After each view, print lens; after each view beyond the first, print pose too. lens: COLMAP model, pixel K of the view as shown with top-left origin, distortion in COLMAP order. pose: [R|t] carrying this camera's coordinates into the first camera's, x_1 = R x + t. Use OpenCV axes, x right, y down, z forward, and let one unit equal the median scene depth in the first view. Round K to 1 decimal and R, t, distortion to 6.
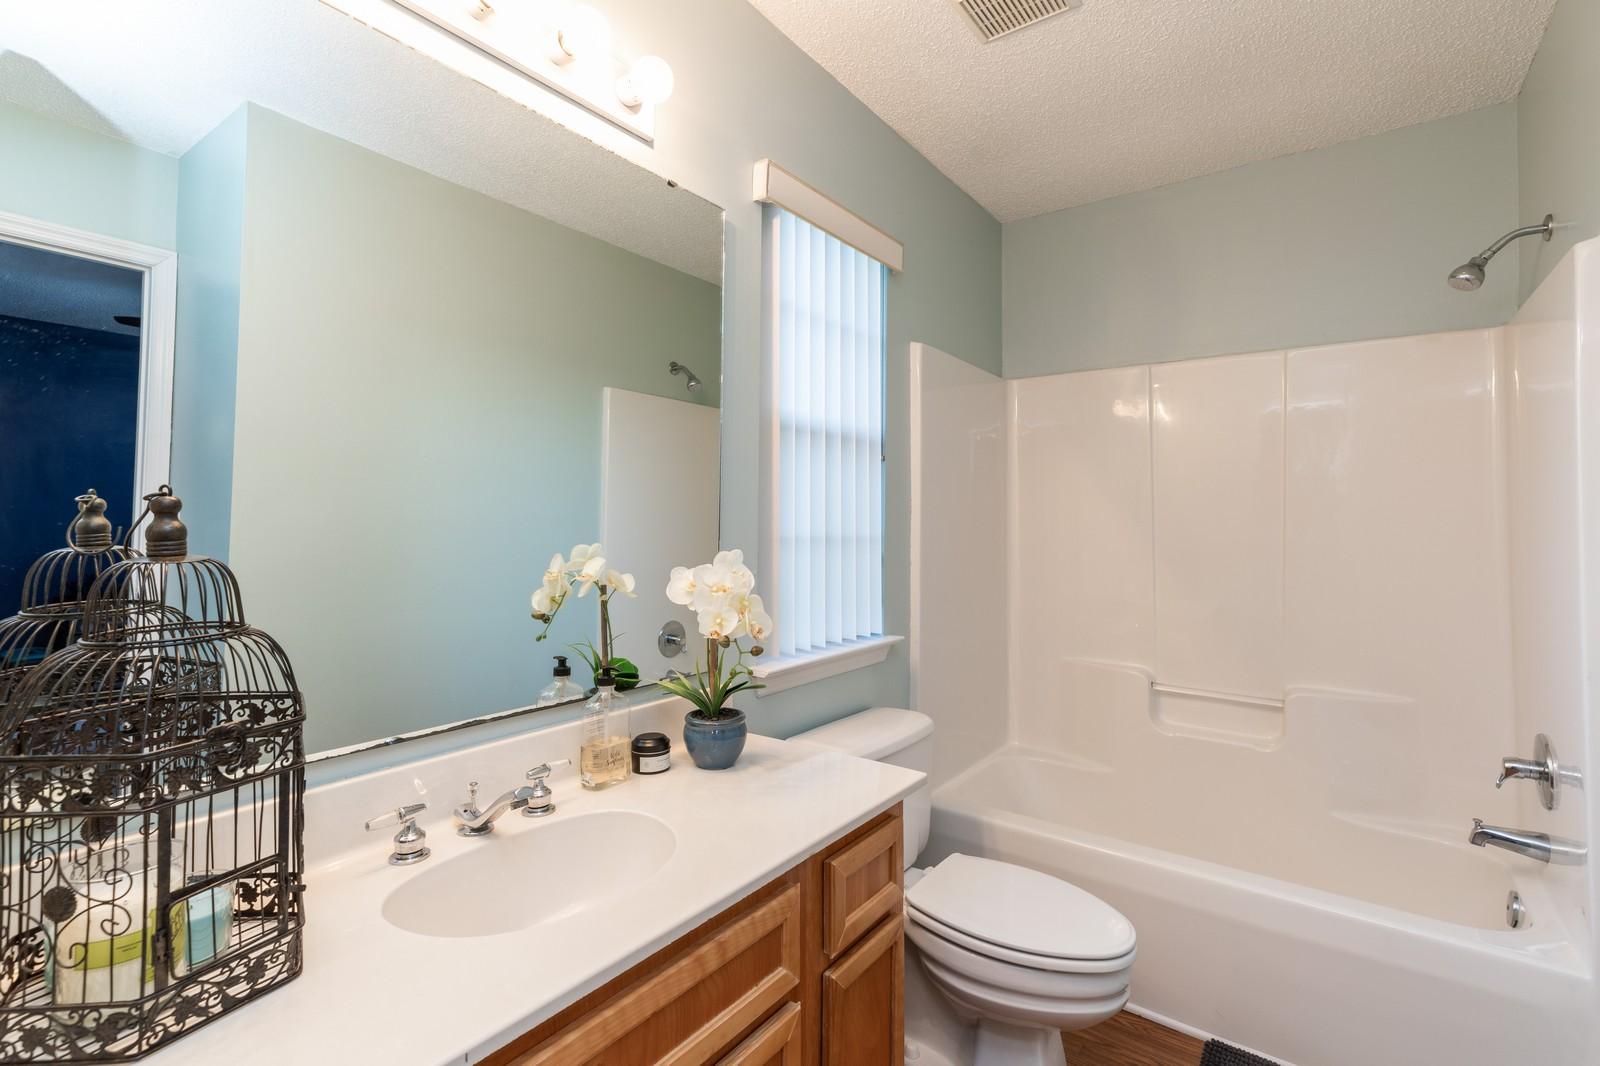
lens RADIAL K [[731.5, 0, 800.3], [0, 731.5, 522.9], [0, 0, 1]] dist [0.002277, 0.000275]
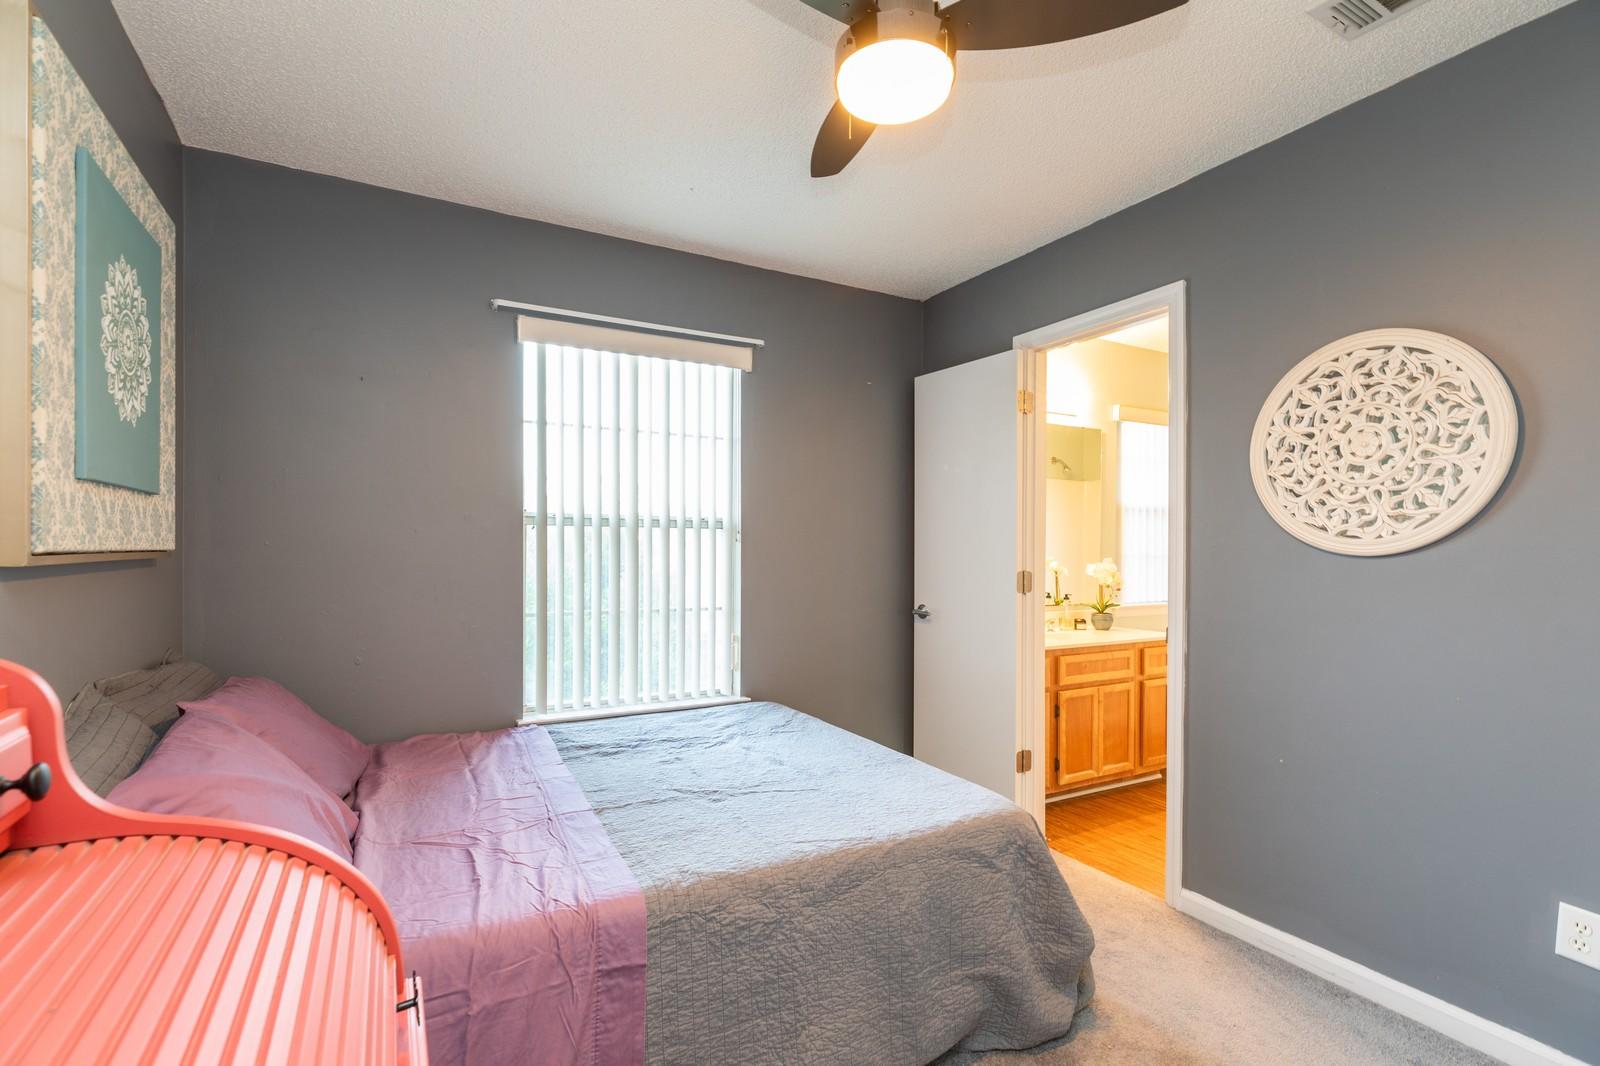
lens RADIAL K [[731.5, 0, 794.7], [0, 731.5, 547.2], [0, 0, 1]] dist [0.002277, 0.000275]
pose [[0.907390, -0.001152, -0.420289, -0.001117], [-0.000923, 0.999988, -0.004734, 0.009977], [0.420289, 0.004683, 0.907378, -2.209699]]
